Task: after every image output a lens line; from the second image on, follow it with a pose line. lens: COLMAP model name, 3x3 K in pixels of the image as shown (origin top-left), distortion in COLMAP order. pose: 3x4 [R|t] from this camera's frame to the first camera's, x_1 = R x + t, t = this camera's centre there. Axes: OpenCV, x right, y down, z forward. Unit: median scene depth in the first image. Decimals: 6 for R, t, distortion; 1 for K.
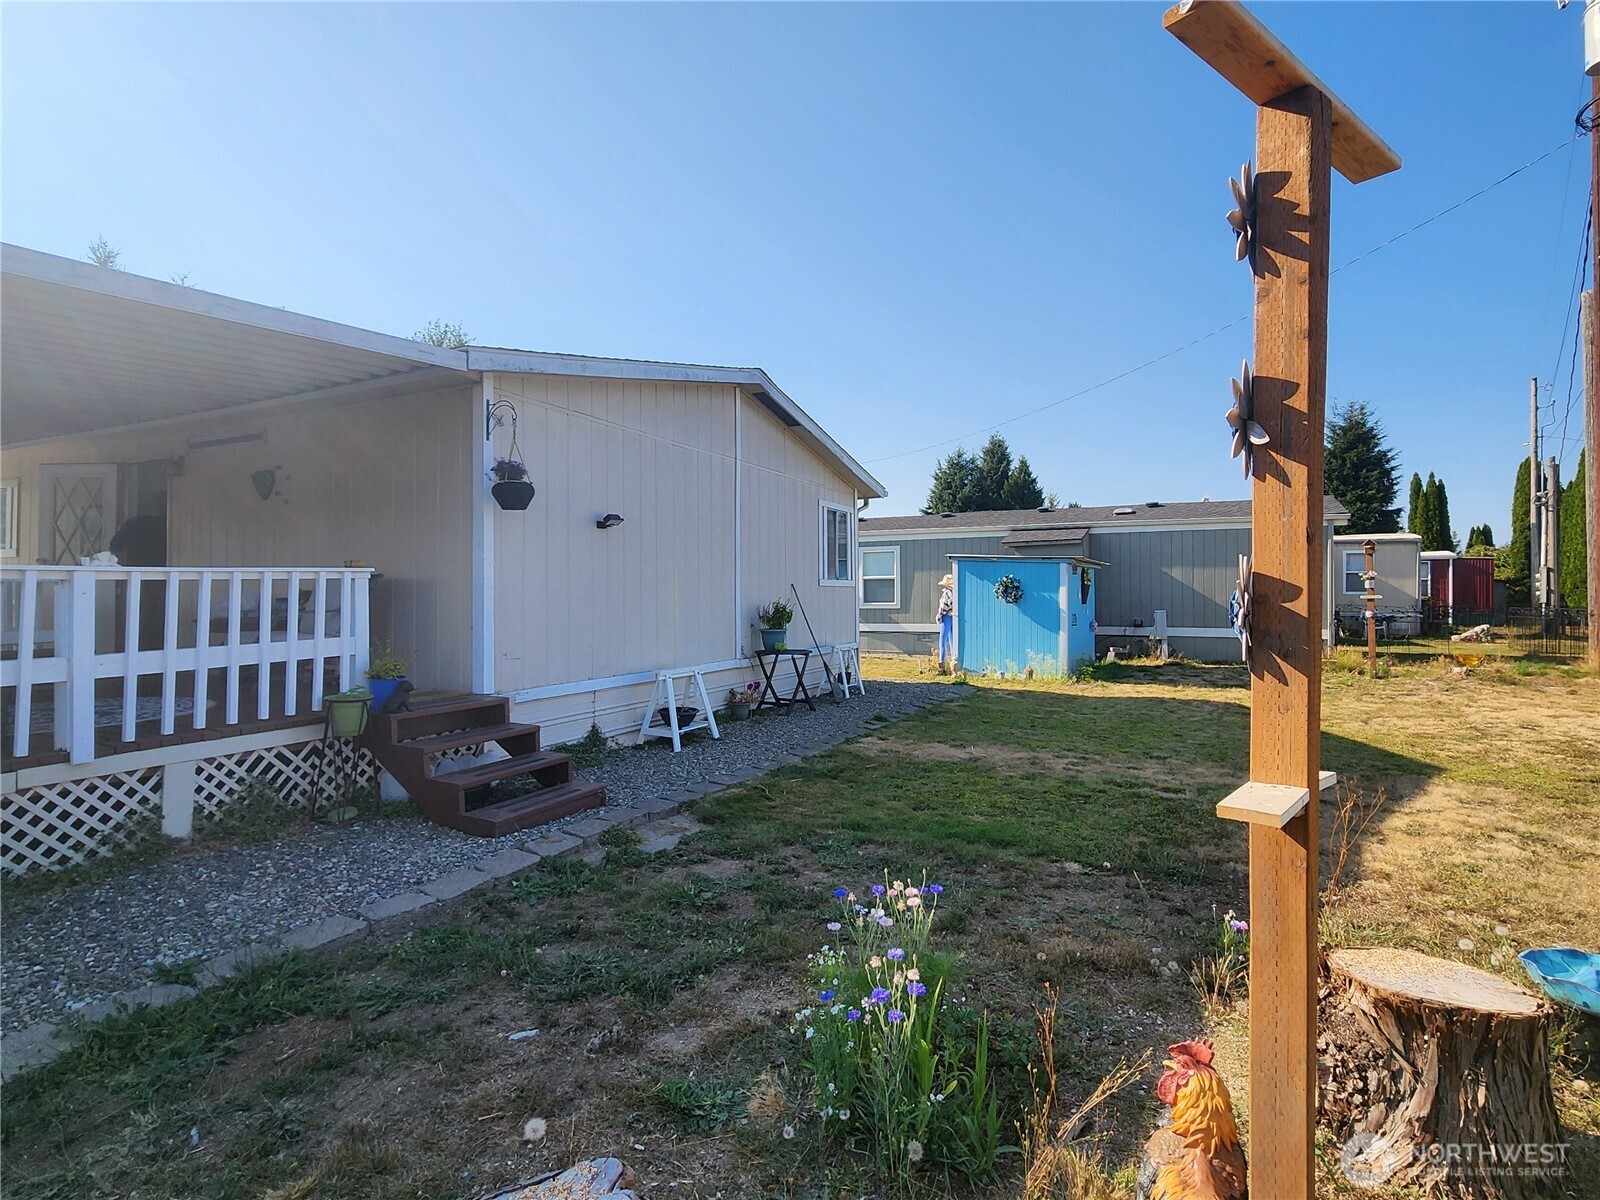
lens RADIAL K [[807.3, 0, 800.0], [0, 807.3, 600.0], [0, 0, 1]] dist [-0.000666, 0.000159]
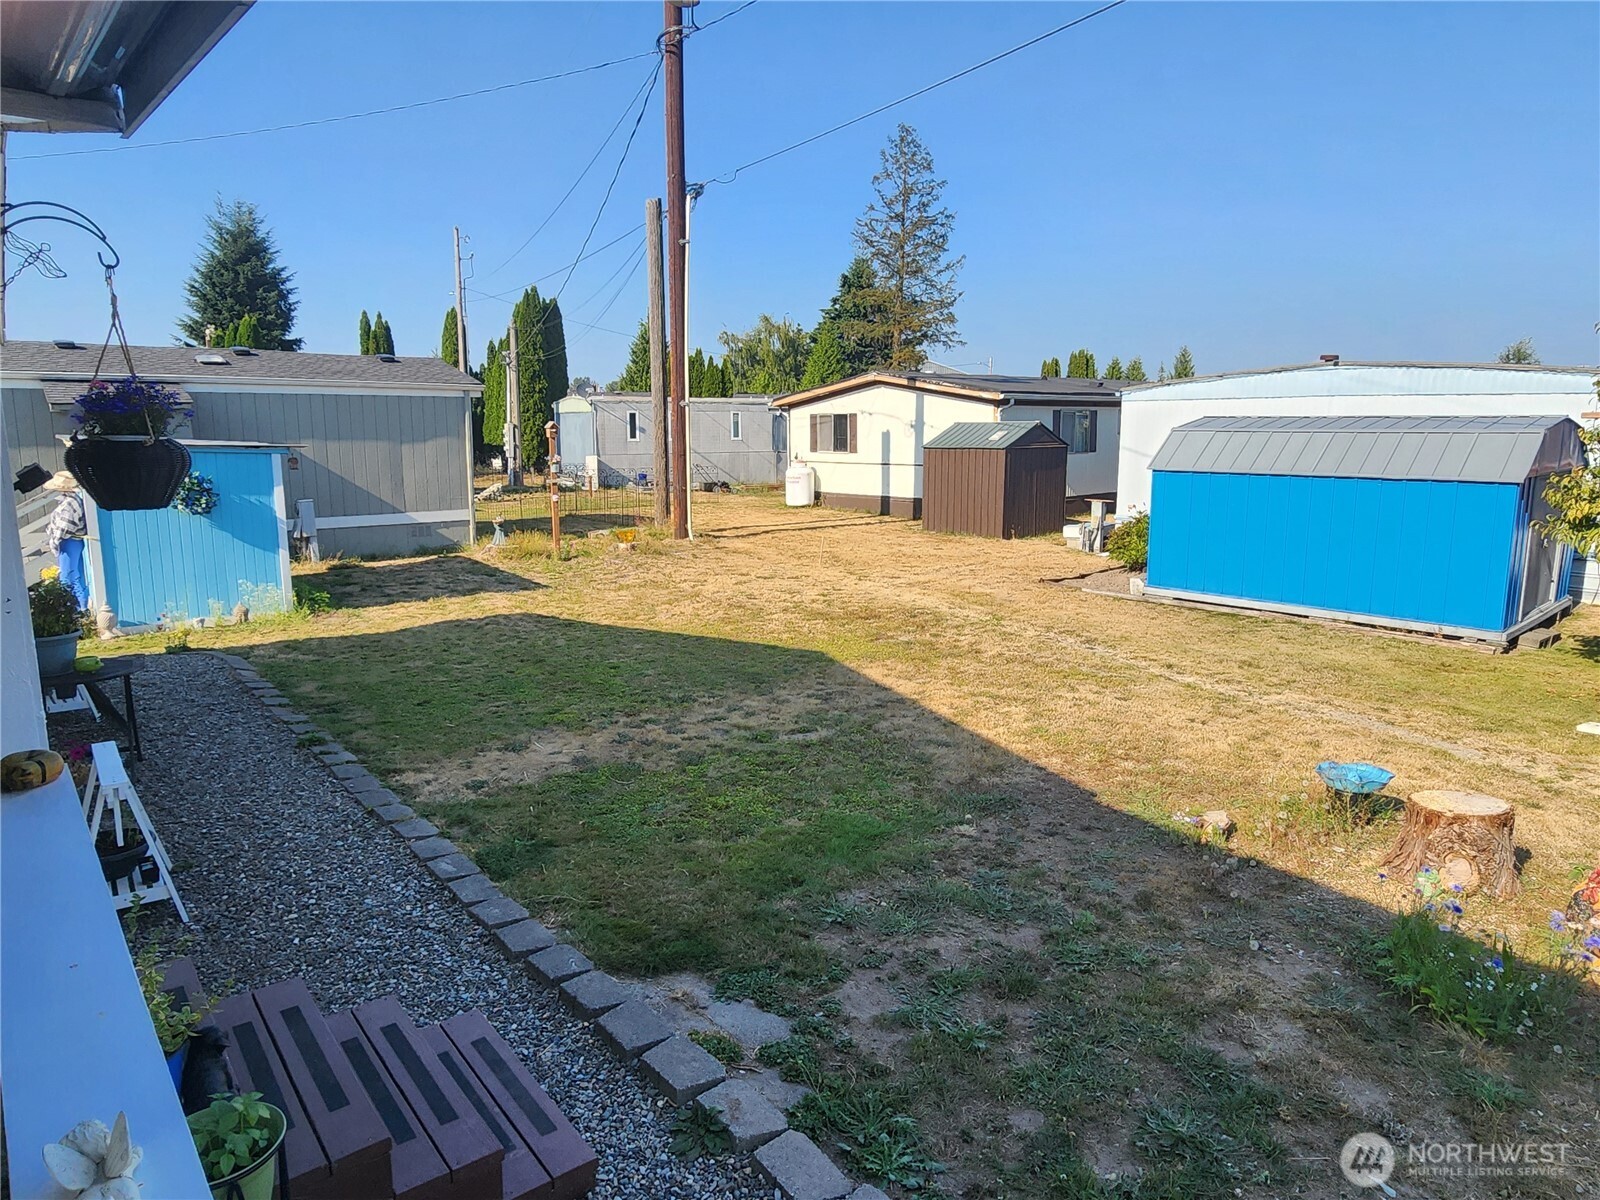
lens RADIAL K [[980.8, 0, 800.0], [0, 980.8, 600.0], [0, 0, 1]] dist [0.005588, 0.001023]
pose [[0.419983, -0.156628, 0.893914, -0.270595], [0.007610, 0.985567, 0.169112, -0.060409], [-0.907500, -0.064222, 0.415114, 0.207957]]
